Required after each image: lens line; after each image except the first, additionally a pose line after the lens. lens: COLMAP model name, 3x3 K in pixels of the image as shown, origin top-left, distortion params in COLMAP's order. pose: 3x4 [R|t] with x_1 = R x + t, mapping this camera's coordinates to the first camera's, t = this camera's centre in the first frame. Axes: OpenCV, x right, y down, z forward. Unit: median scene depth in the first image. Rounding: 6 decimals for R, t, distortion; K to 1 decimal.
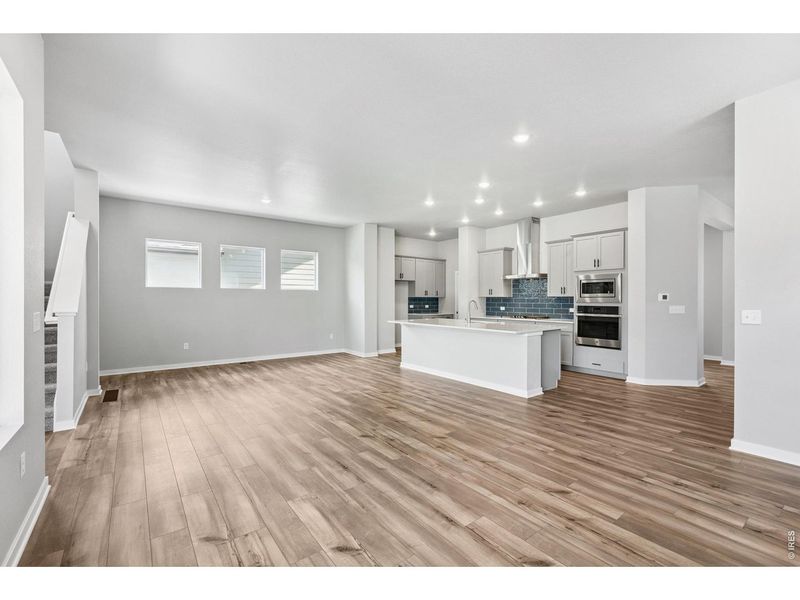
lens RADIAL K [[356.1, 0, 396.6], [0, 356.1, 301.1], [0, 0, 1]] dist [-0.002375, -0.000261]
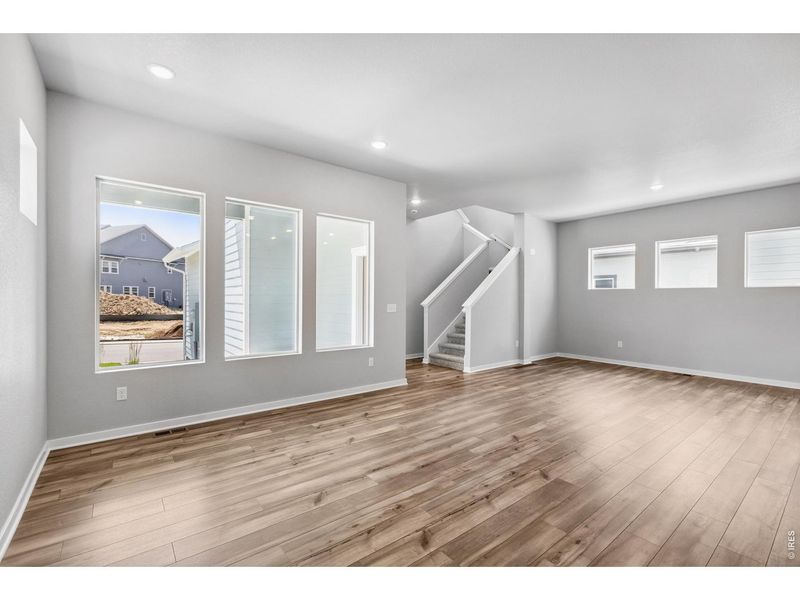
lens RADIAL K [[357.9, 0, 402.3], [0, 357.9, 296.9], [0, 0, 1]] dist [0.001451, 0.000283]
pose [[0.029055, -0.006882, -0.999554, 0.821839], [-0.009468, 0.999930, -0.007160, -0.000179], [0.999533, 0.009672, 0.028988, 0.599449]]
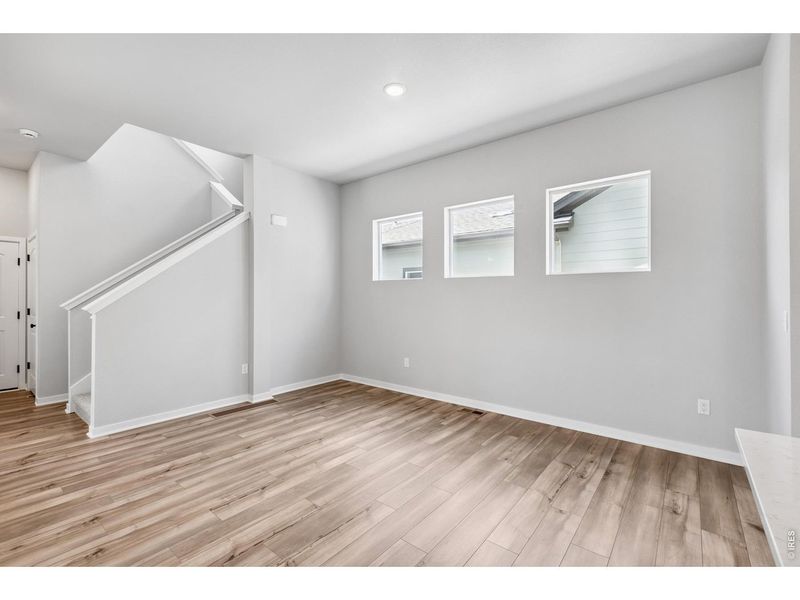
lens RADIAL K [[356.1, 0, 396.6], [0, 356.1, 301.1], [0, 0, 1]] dist [-0.002375, -0.000261]
pose [[0.250763, 0.008458, -0.968012, 0.162524], [-0.003197, 0.999964, 0.007908, -0.002079], [0.968043, 0.001112, 0.250781, 1.477222]]
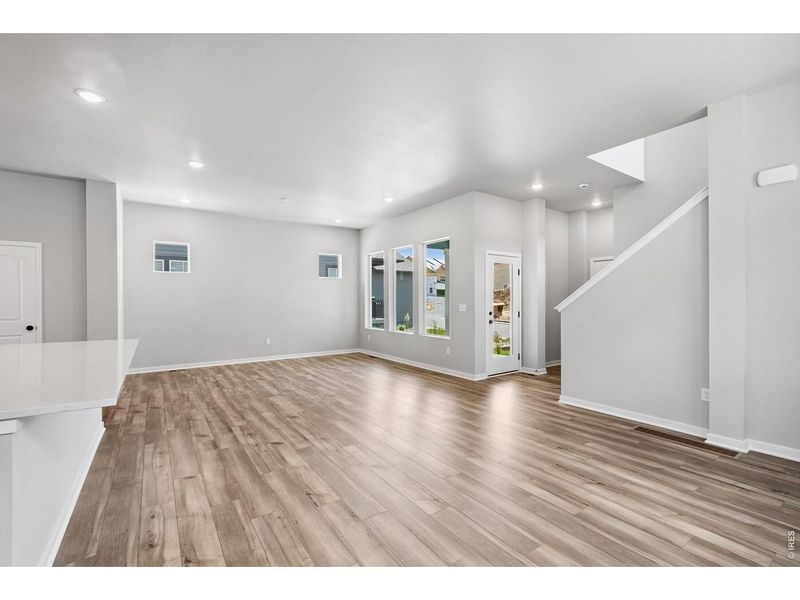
lens RADIAL K [[356.1, 0, 396.6], [0, 356.1, 301.1], [0, 0, 1]] dist [-0.002375, -0.000261]
pose [[-0.999068, 0.003522, 0.043027, -0.377123], [0.003761, 0.999978, 0.005481, -0.007008], [-0.043006, 0.005638, -0.999059, 2.211840]]
